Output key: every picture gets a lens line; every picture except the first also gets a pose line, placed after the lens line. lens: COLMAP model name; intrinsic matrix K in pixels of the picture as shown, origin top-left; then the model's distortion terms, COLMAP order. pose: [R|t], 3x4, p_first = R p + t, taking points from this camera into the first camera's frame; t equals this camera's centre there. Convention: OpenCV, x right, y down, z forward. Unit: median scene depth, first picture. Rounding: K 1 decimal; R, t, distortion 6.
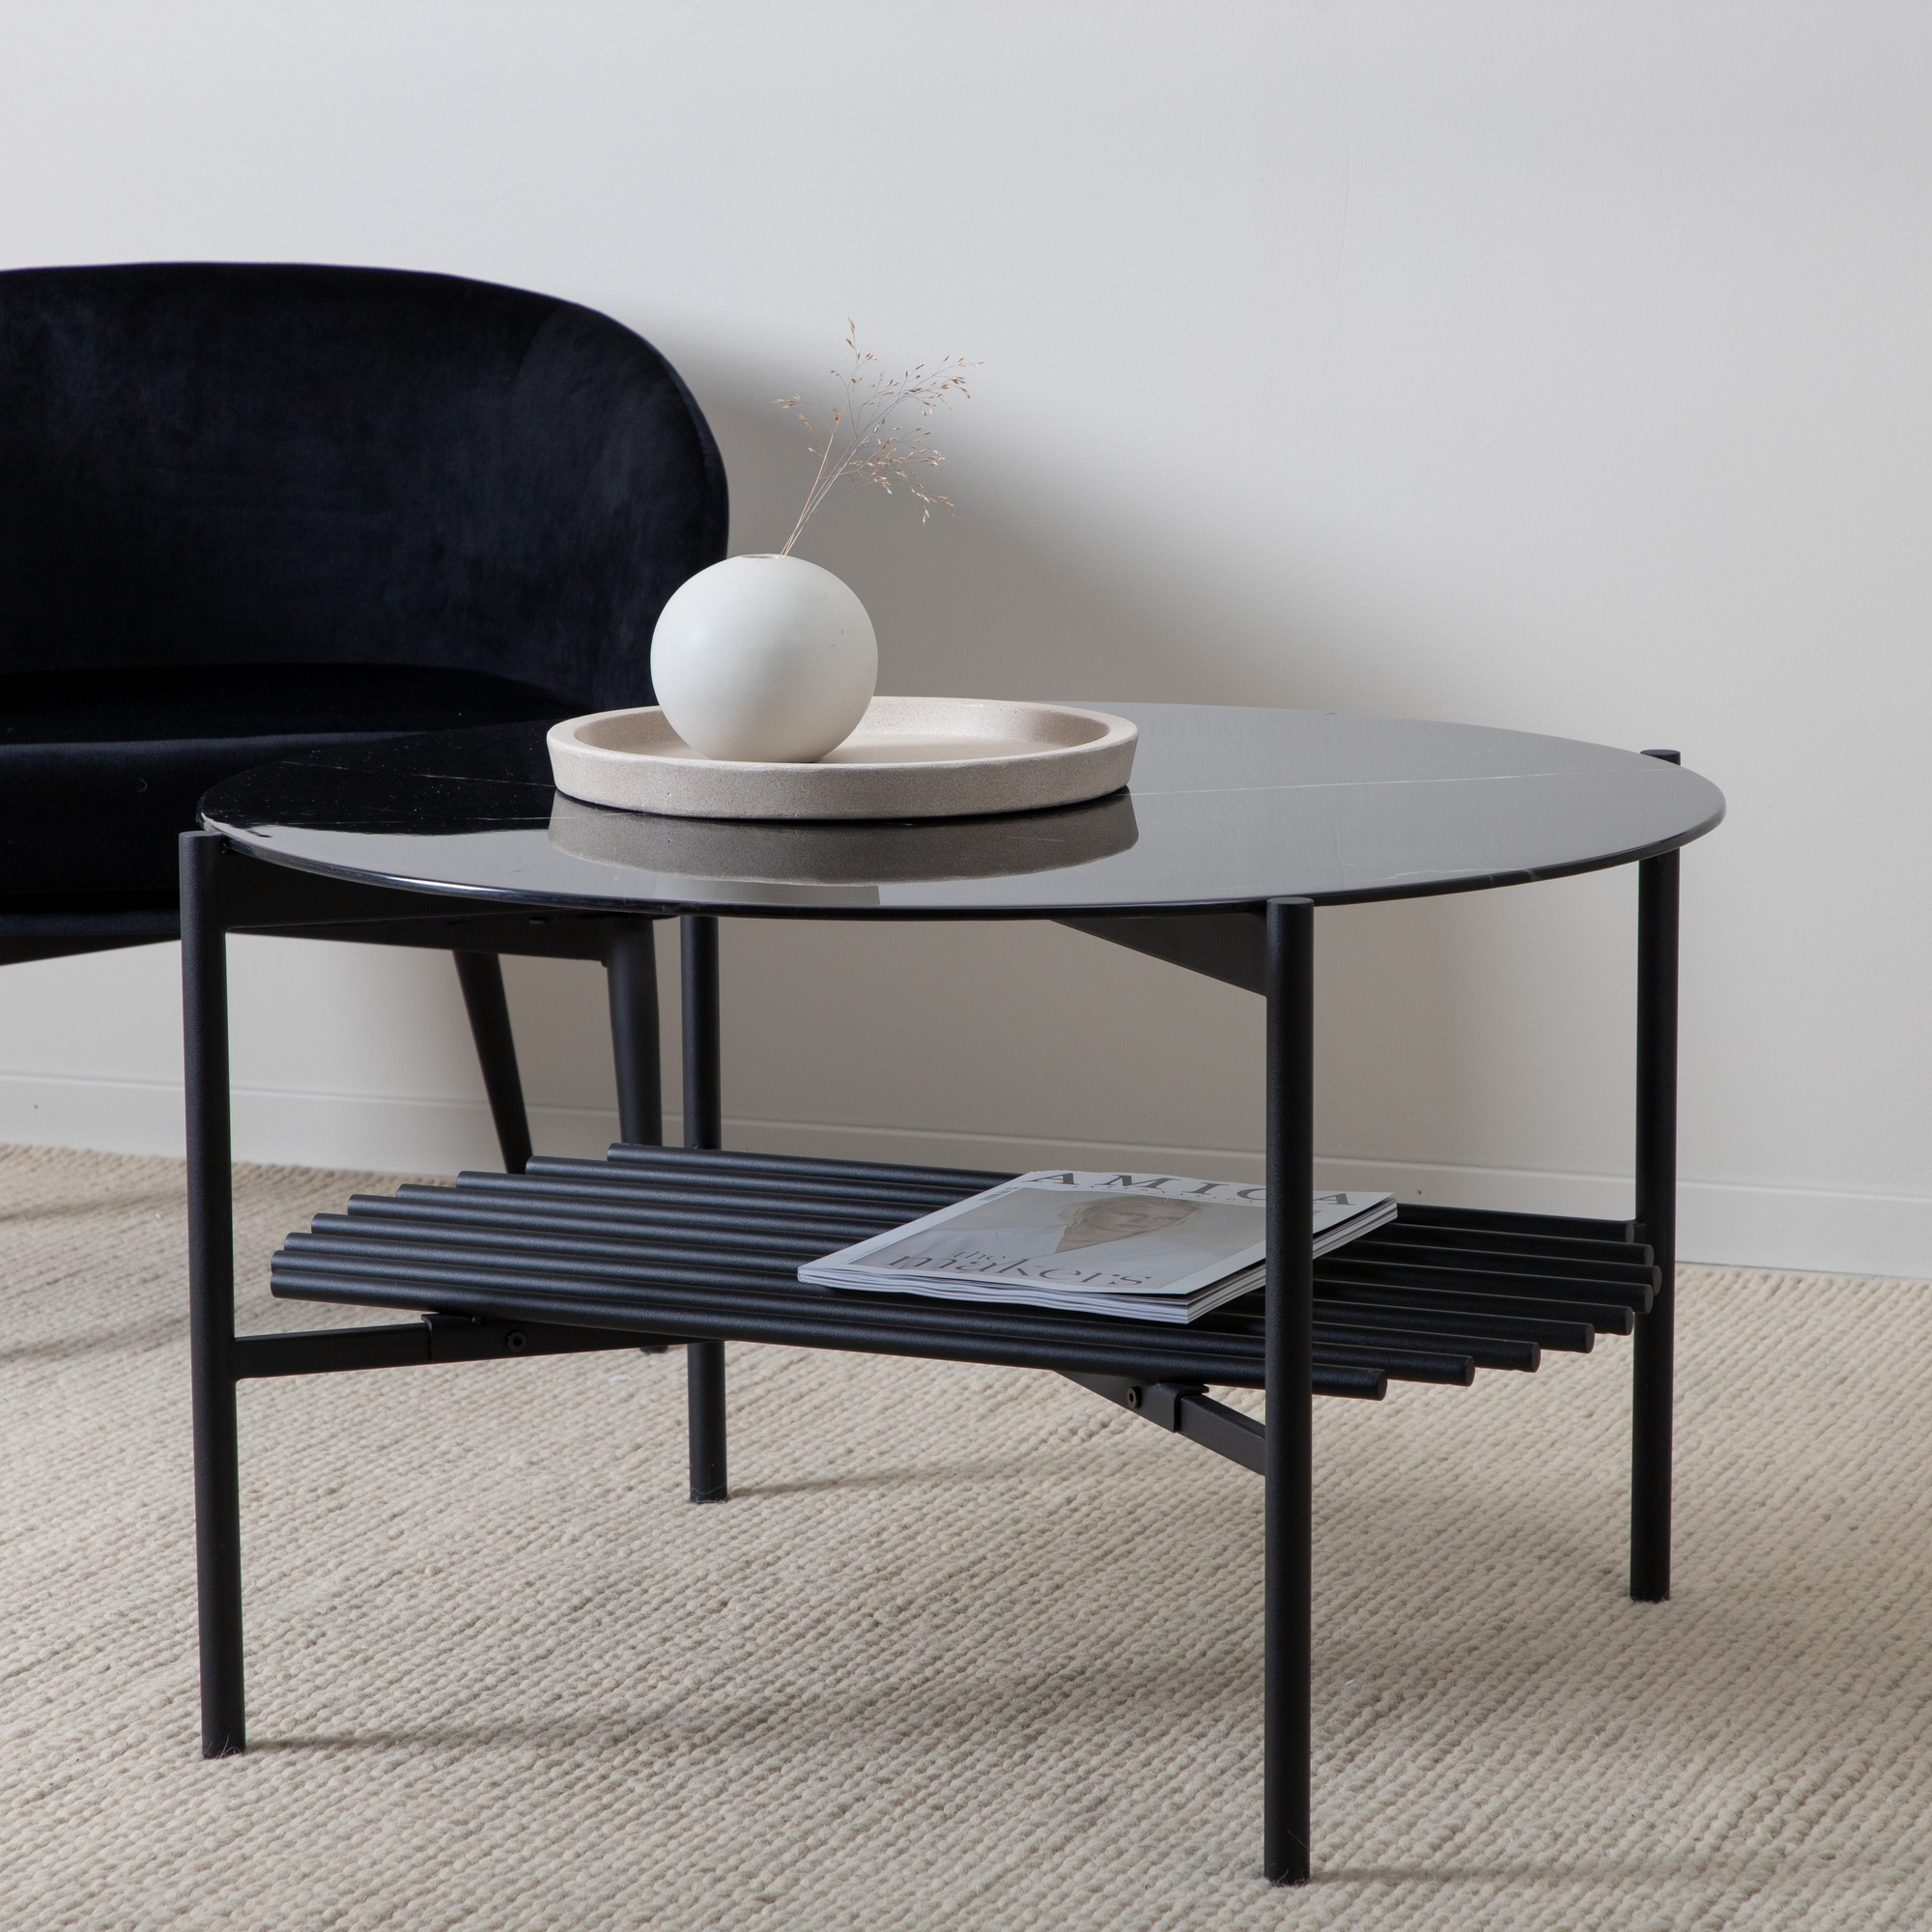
lens RADIAL K [[6709.3, 0, 969.1], [0, 6709.3, 971.2], [0, 0, 1]] dist [0.057165, 0.000000]
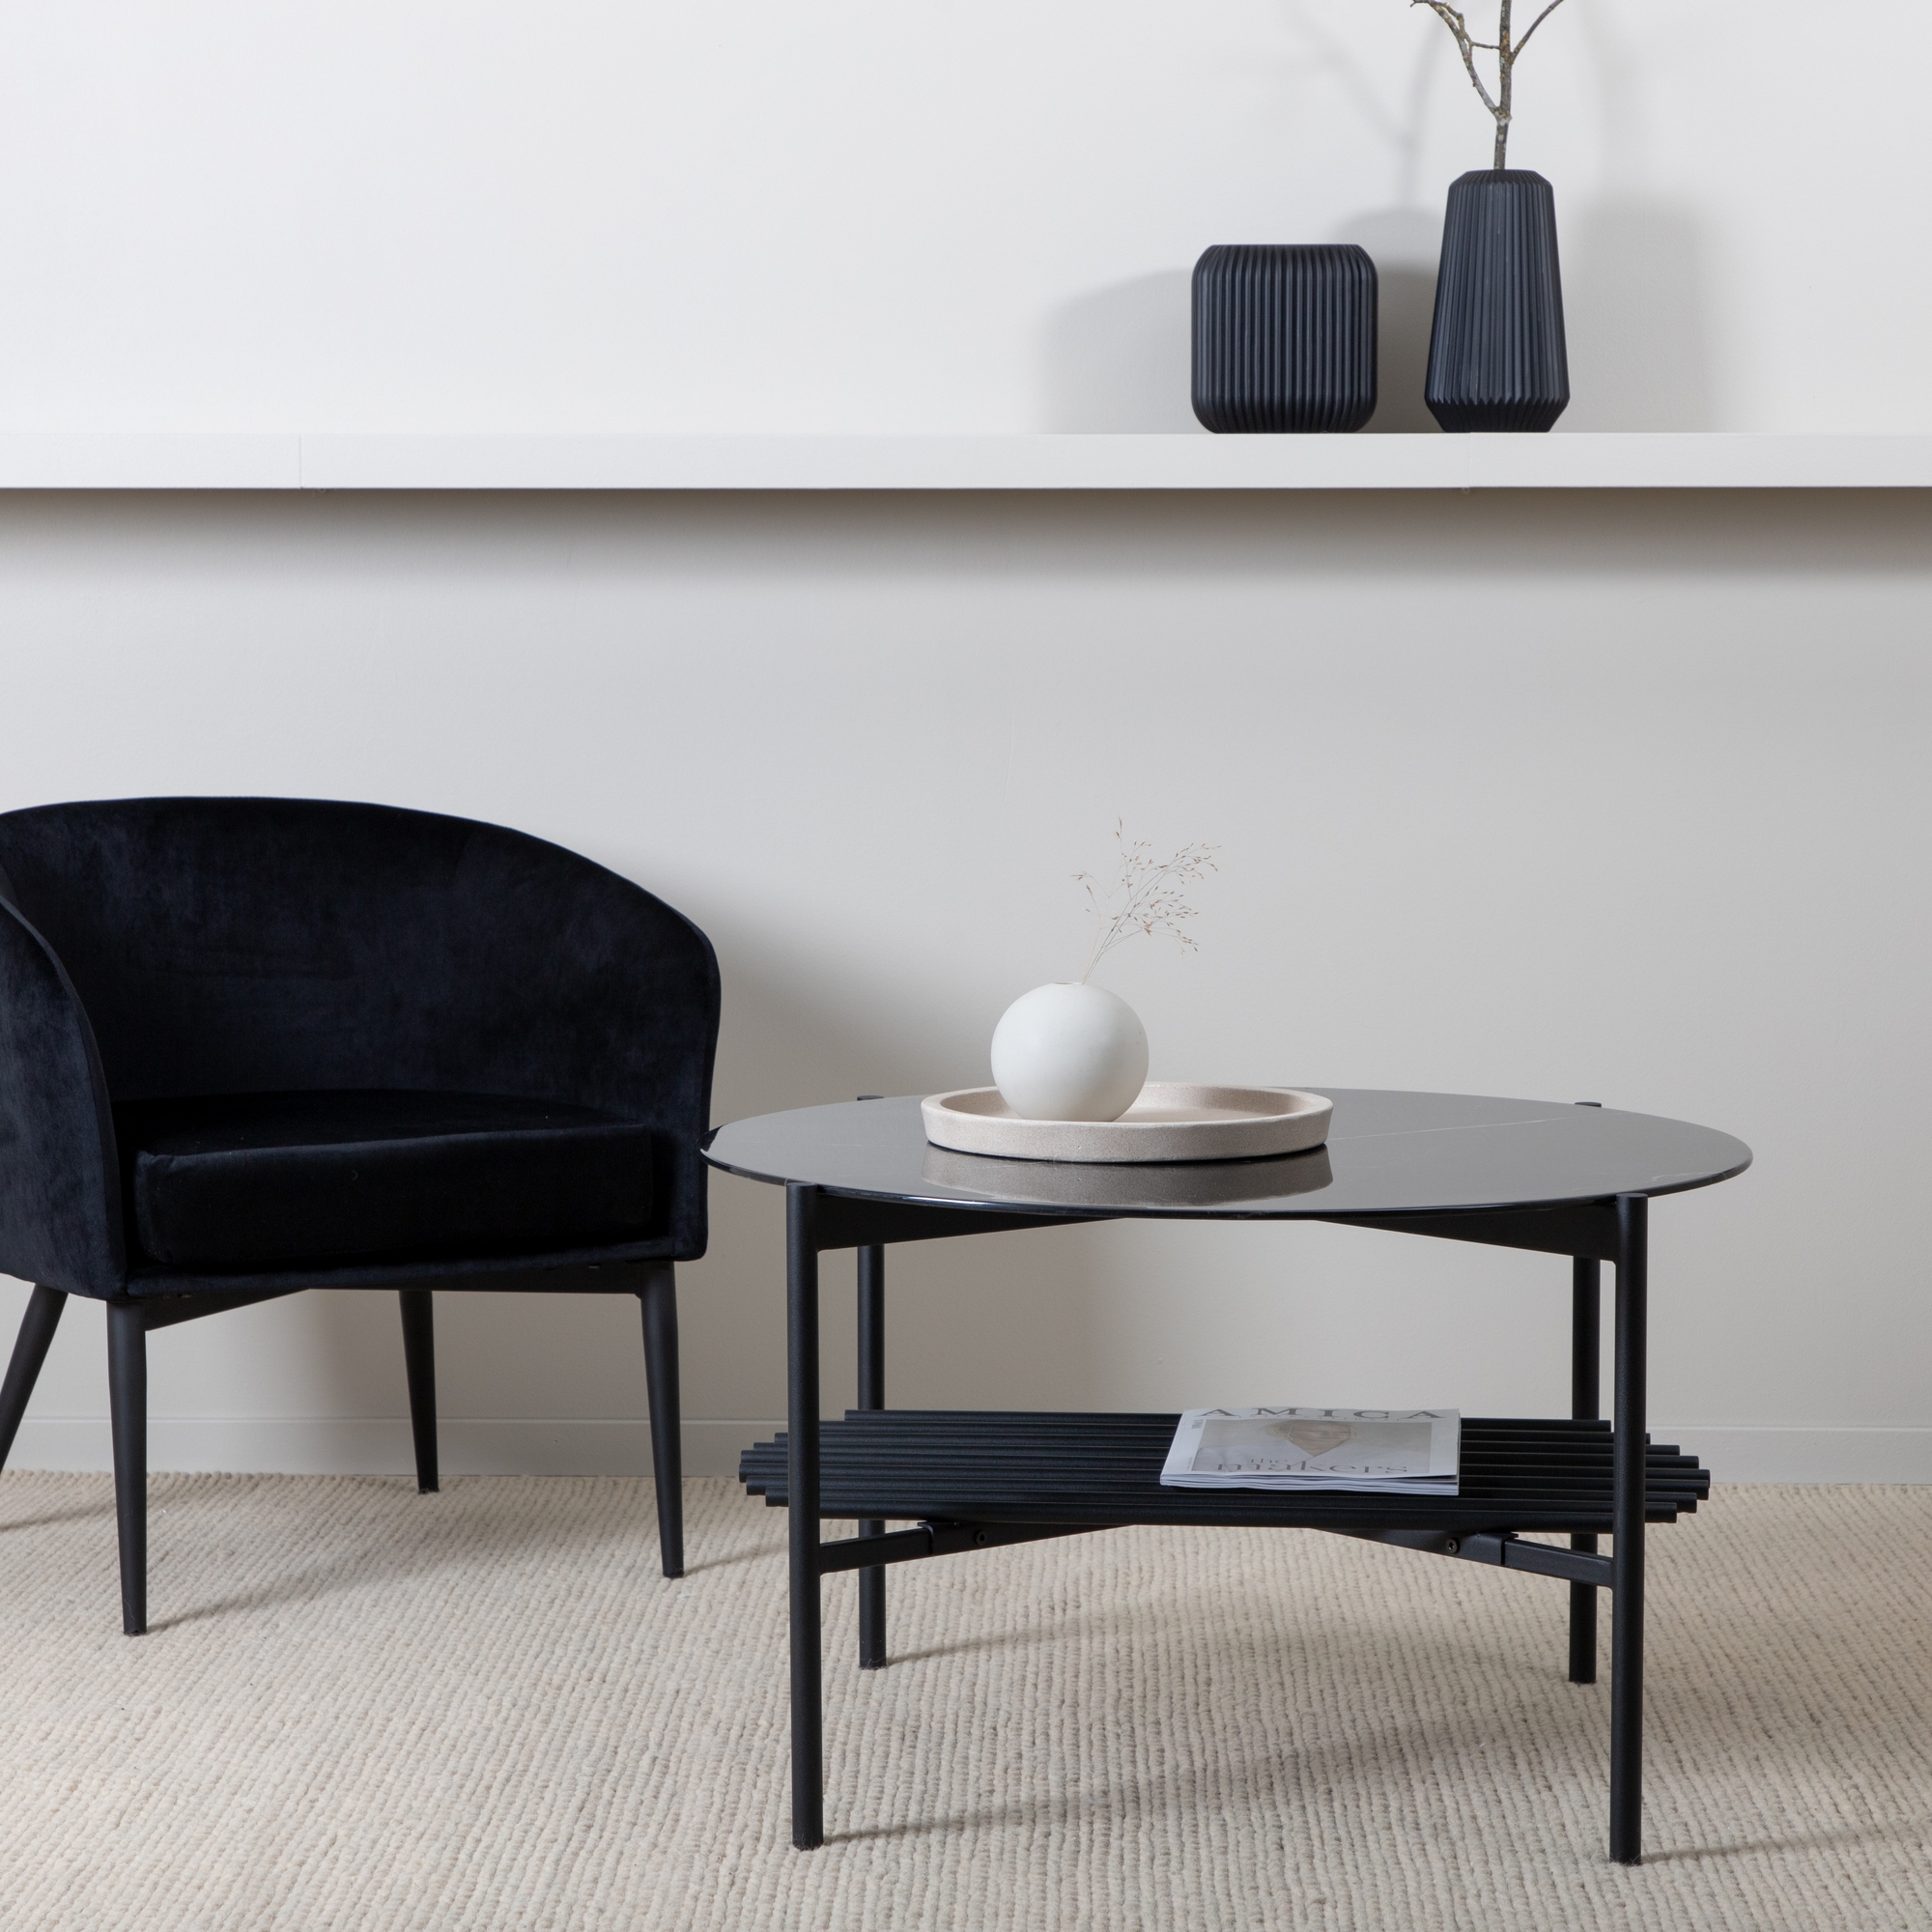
lens RADIAL K [[5228.6, 0, 962.5], [0, 5228.6, 966.1], [0, 0, 1]] dist [0.076938, 0.000000]
pose [[0.942892, -0.021892, 0.332378, -0.409618], [0.047481, 0.996482, -0.069062, 0.010404], [-0.329696, 0.080899, 0.940614, -0.043852]]
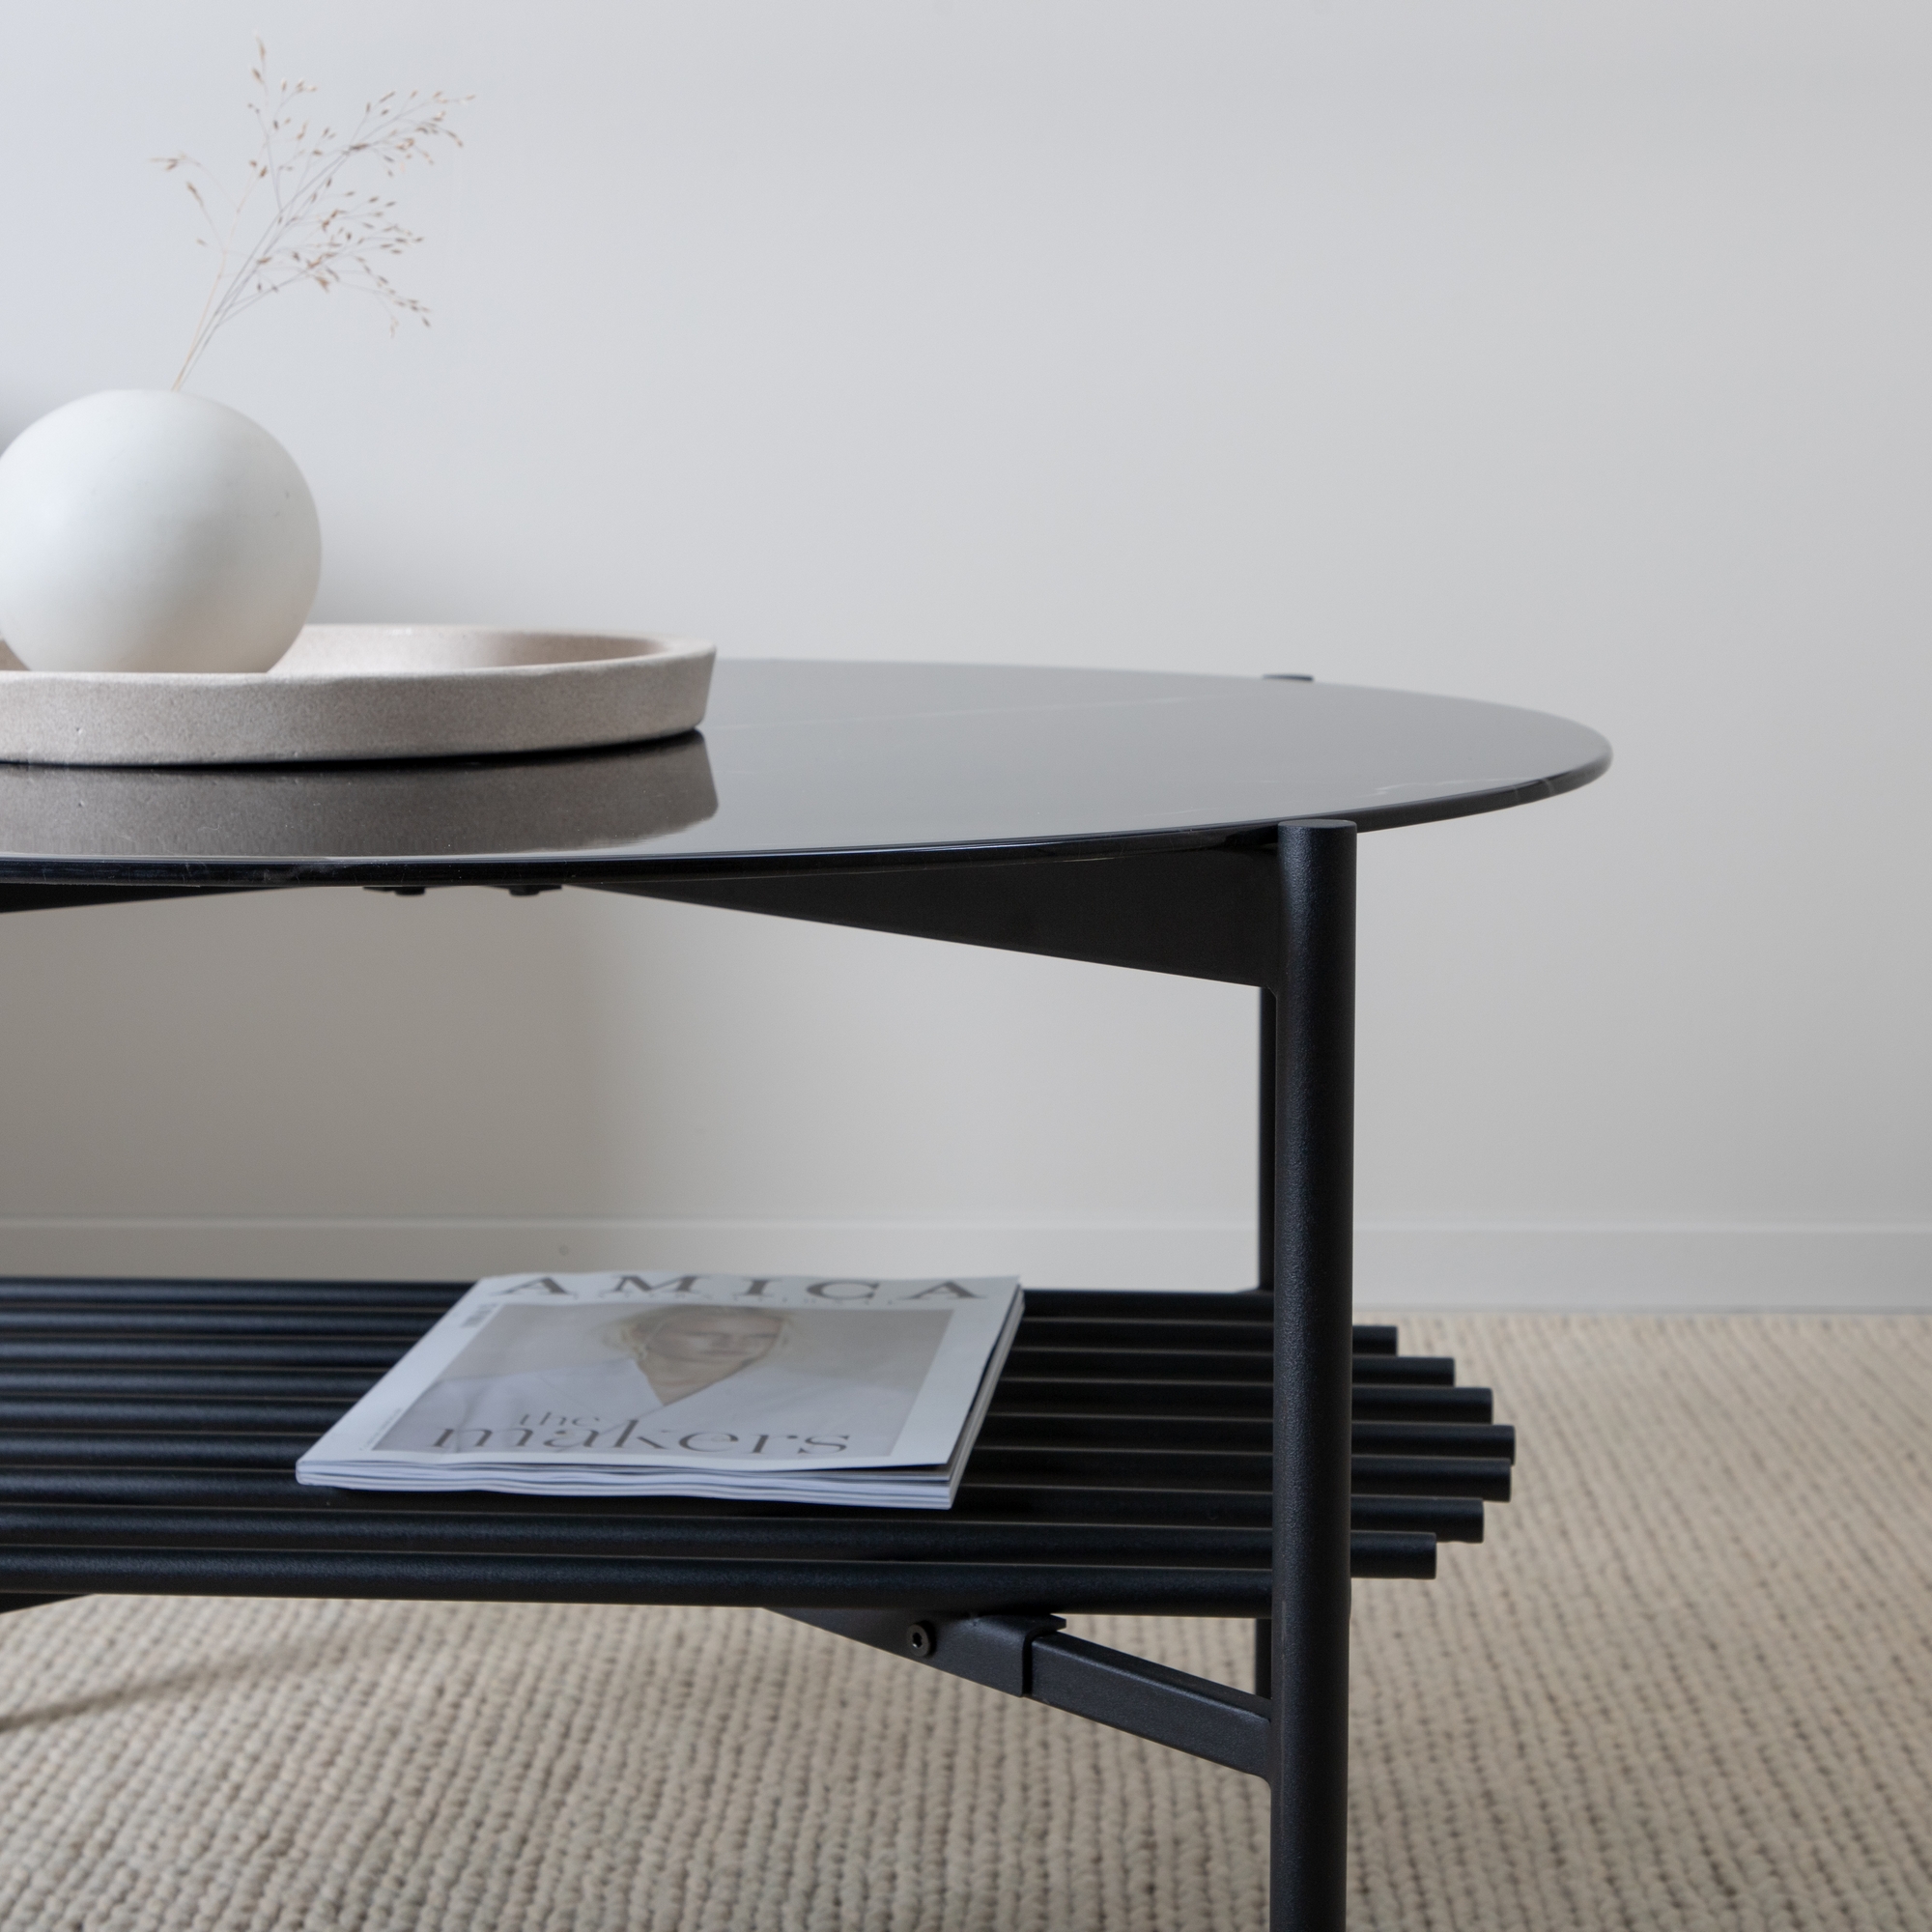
lens RADIAL K [[4115.9, 0, 951.3], [0, 4115.9, 959.0], [0, 0, 1]] dist [0.058457, 0.000000]
pose [[0.943230, -0.043023, 0.329343, -0.089429], [0.050720, 0.998603, -0.014812, 0.004584], [-0.328245, 0.030676, 0.944094, 0.567798]]
